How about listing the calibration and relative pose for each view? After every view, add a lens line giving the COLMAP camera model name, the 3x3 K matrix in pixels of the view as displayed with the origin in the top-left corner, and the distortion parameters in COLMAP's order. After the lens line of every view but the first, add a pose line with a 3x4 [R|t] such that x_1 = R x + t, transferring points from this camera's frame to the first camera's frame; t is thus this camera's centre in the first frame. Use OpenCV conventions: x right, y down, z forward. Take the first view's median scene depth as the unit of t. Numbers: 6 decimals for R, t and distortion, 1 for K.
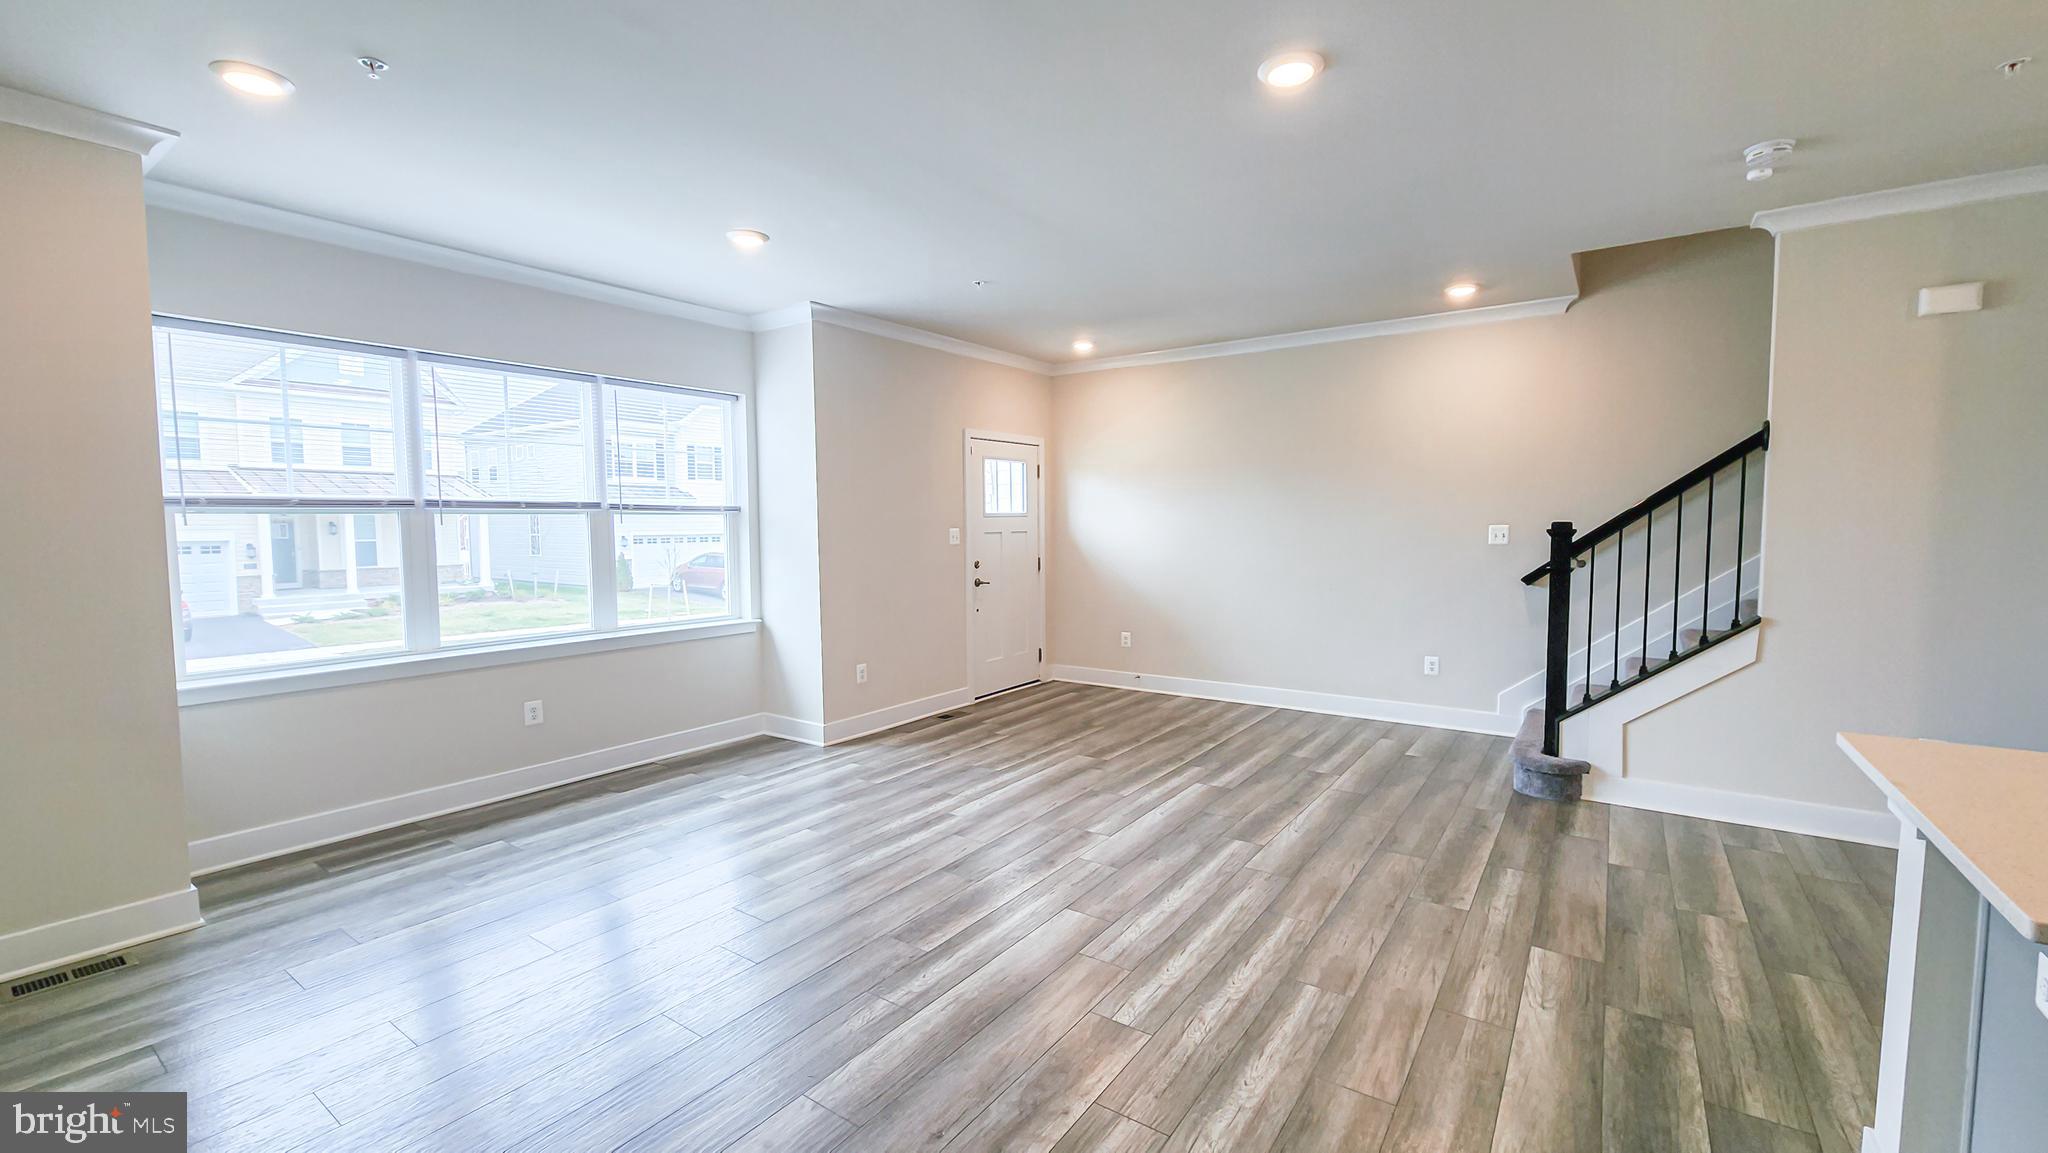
lens RADIAL K [[833.9, 0, 1041.1], [0, 833.9, 584.1], [0, 0, 1]] dist [-0.002725, -0.000058]
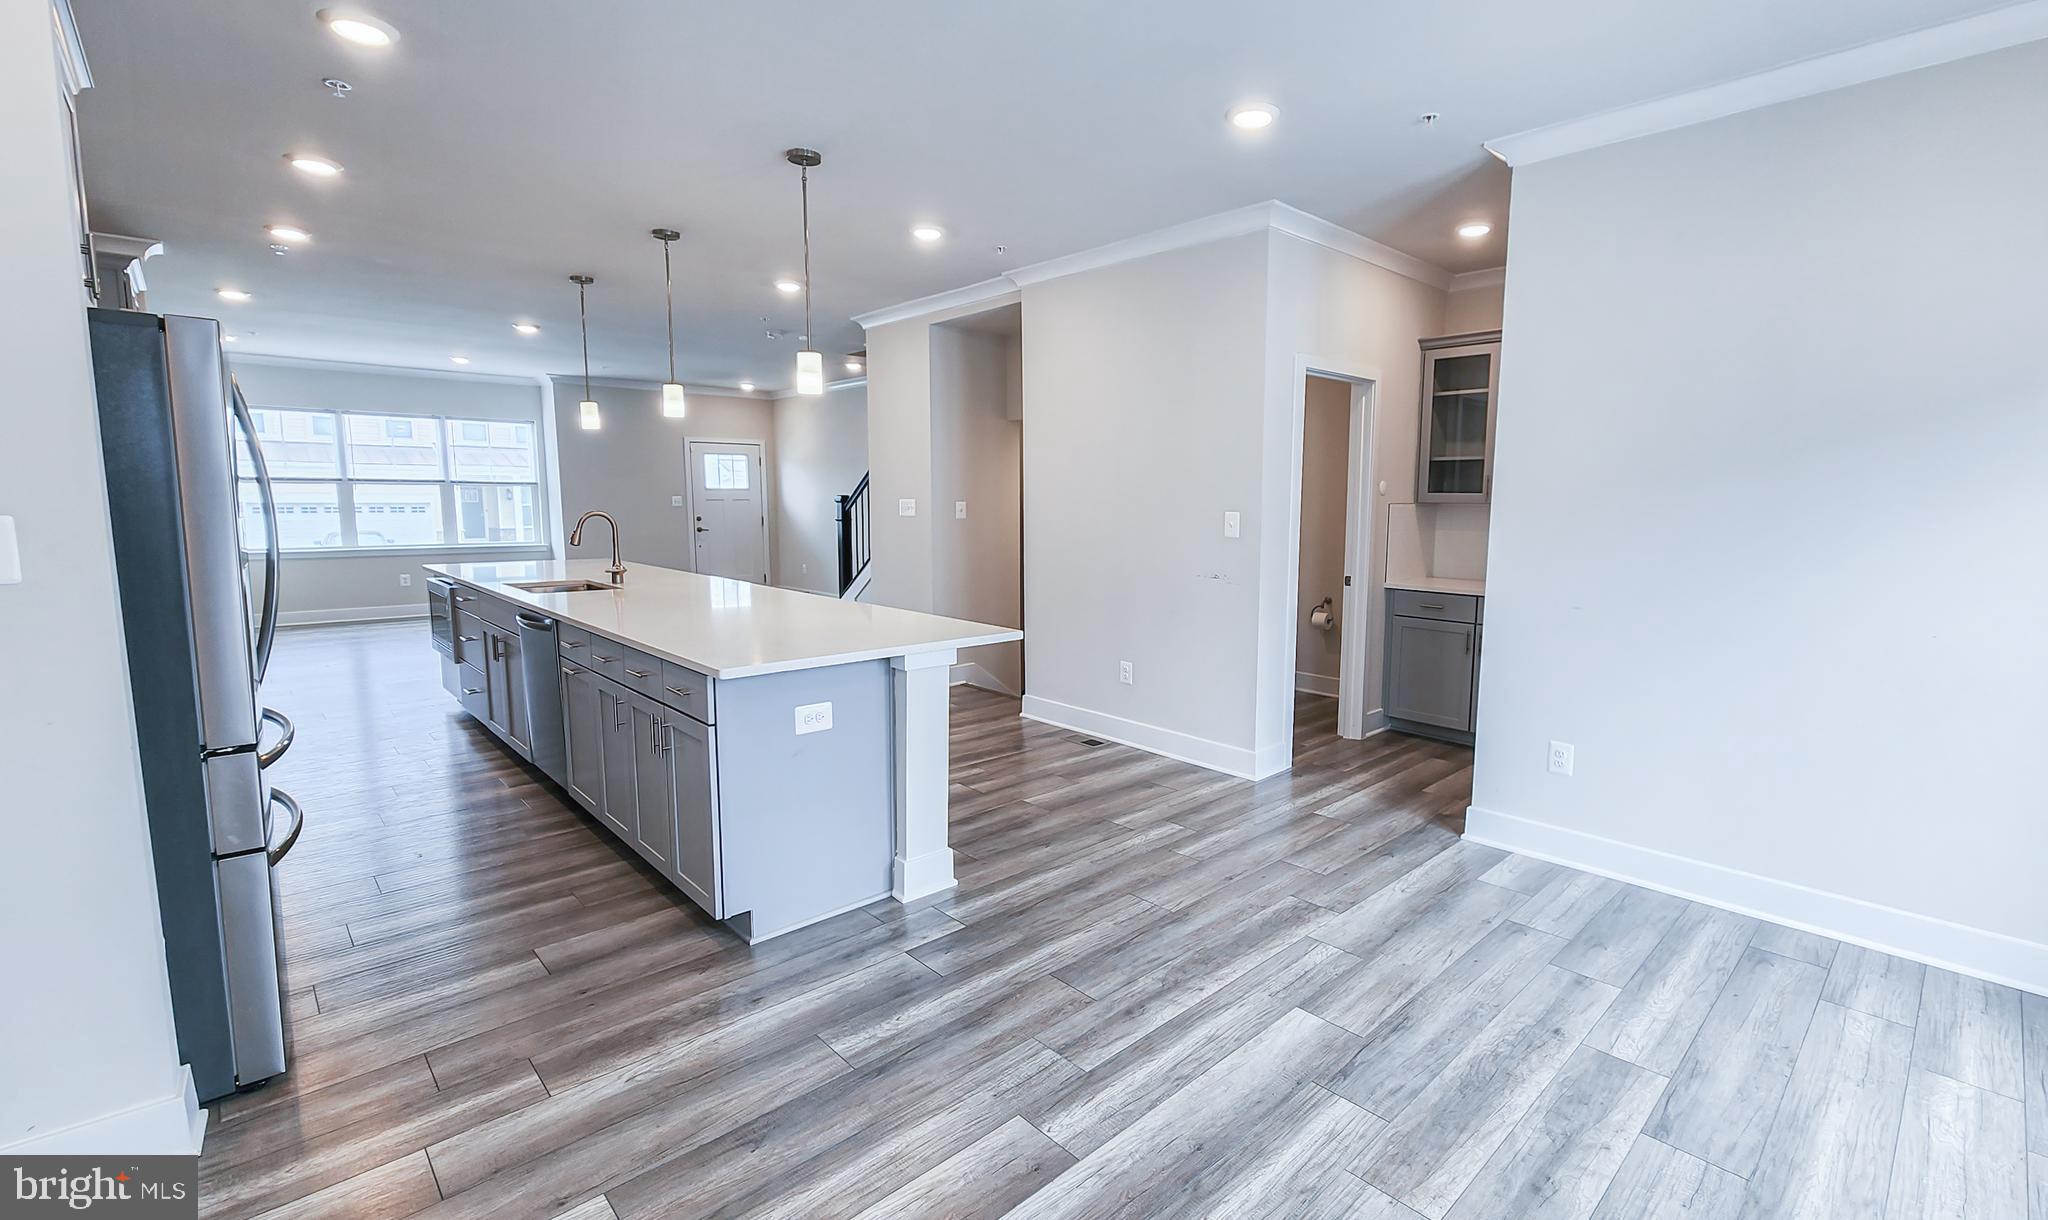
lens RADIAL K [[898.6, 0, 1064.7], [0, 898.6, 605.6], [0, 0, 1]] dist [0.000219, 0.000034]
pose [[0.978277, 0.038618, -0.203675, 1.274115], [-0.029826, 0.998493, 0.046061, 0.055660], [0.205147, -0.038985, 0.977954, -0.756365]]
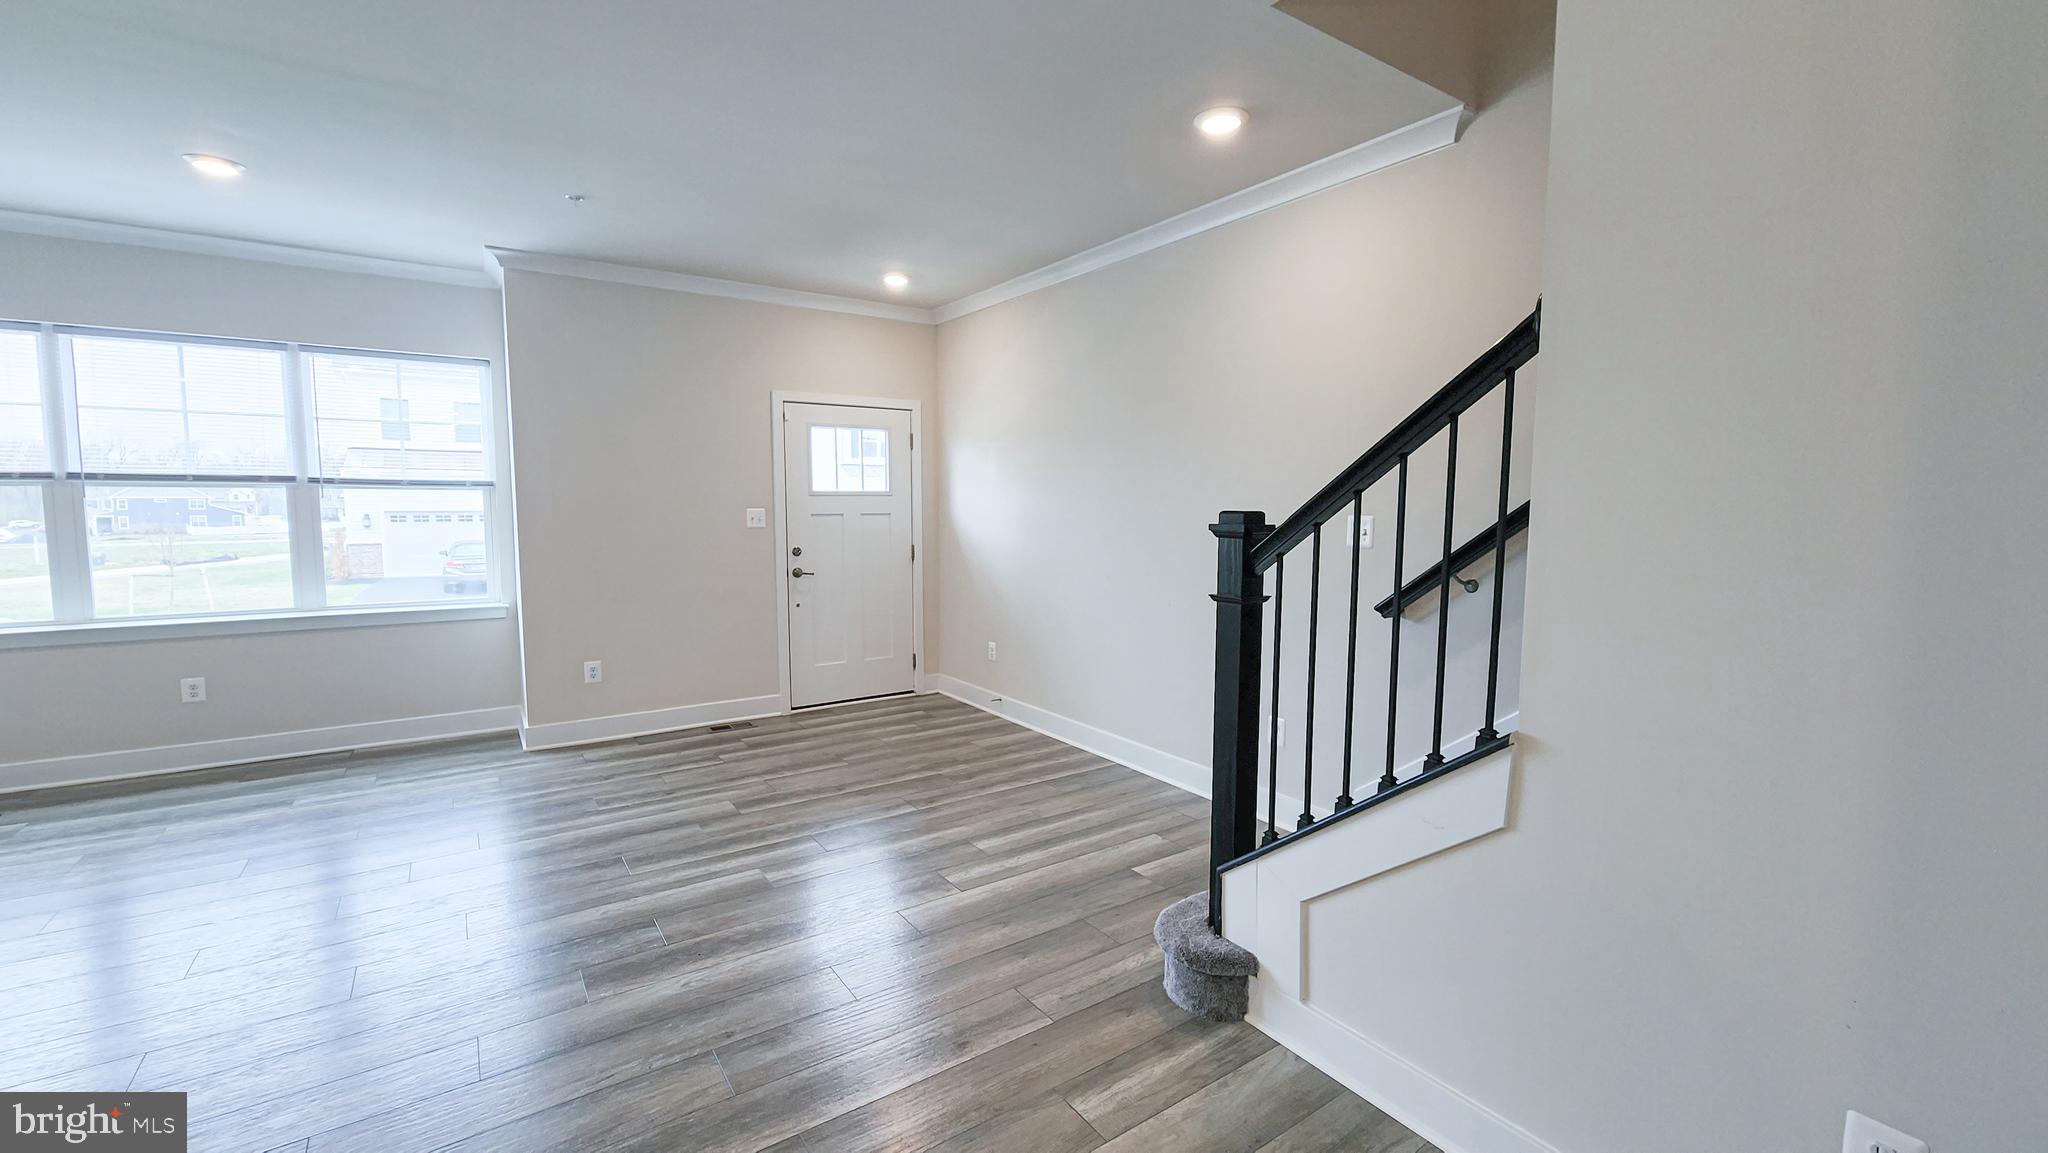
lens RADIAL K [[833.9, 0, 1041.1], [0, 833.9, 584.1], [0, 0, 1]] dist [-0.002725, -0.000058]
pose [[0.938721, 0.044911, -0.341739, 0.573162], [-0.037020, 0.998877, 0.029581, -0.031670], [0.342684, -0.015117, 0.939329, 0.366652]]
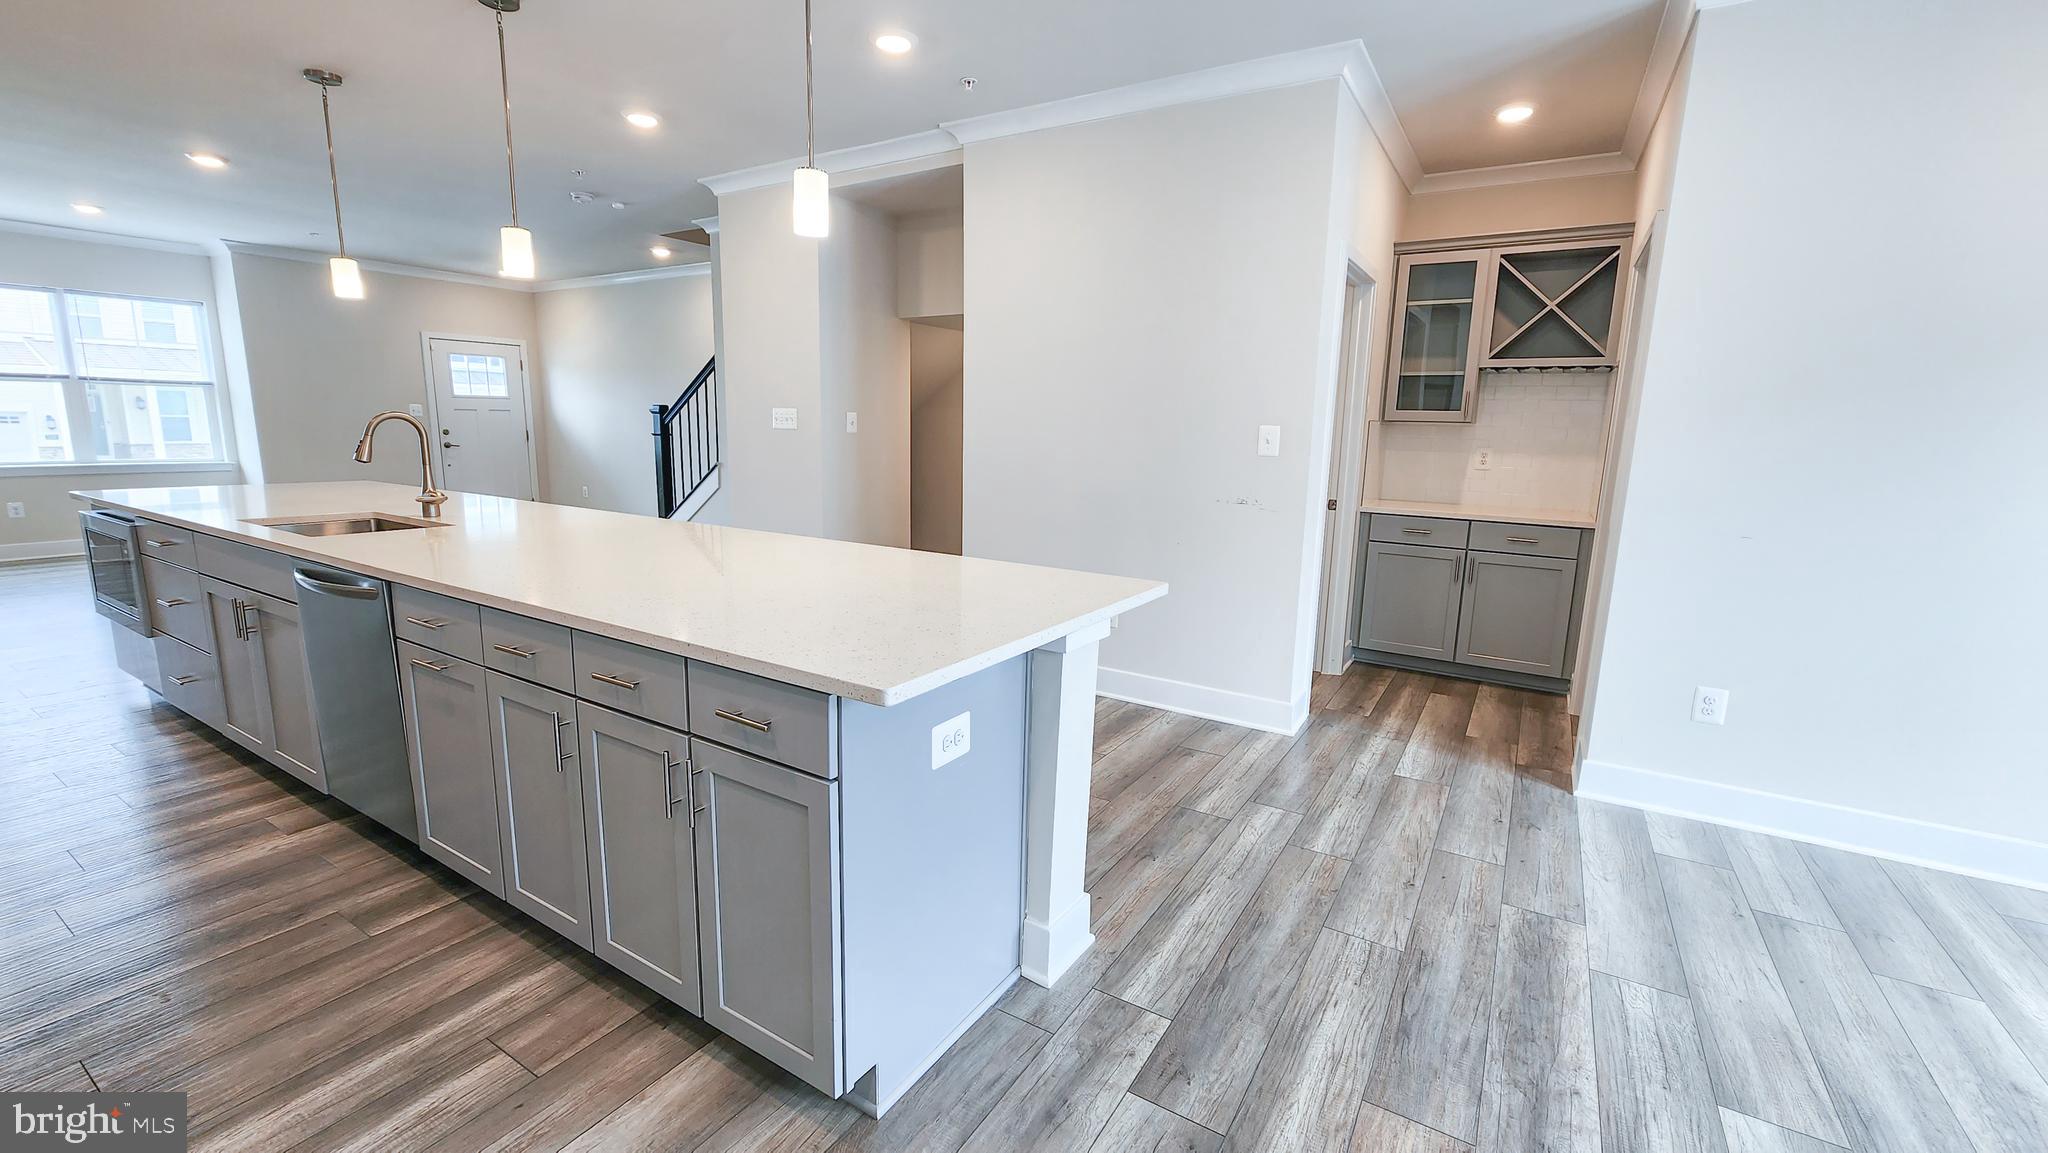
lens RADIAL K [[858.7, 0, 1034.9], [0, 858.7, 575.4], [0, 0, 1]] dist [-0.000428, -0.000275]
pose [[0.998726, 0.022280, 0.045282, 1.065663], [-0.026647, 0.994805, 0.098248, 0.058340], [-0.042858, -0.099330, 0.994131, -0.600456]]
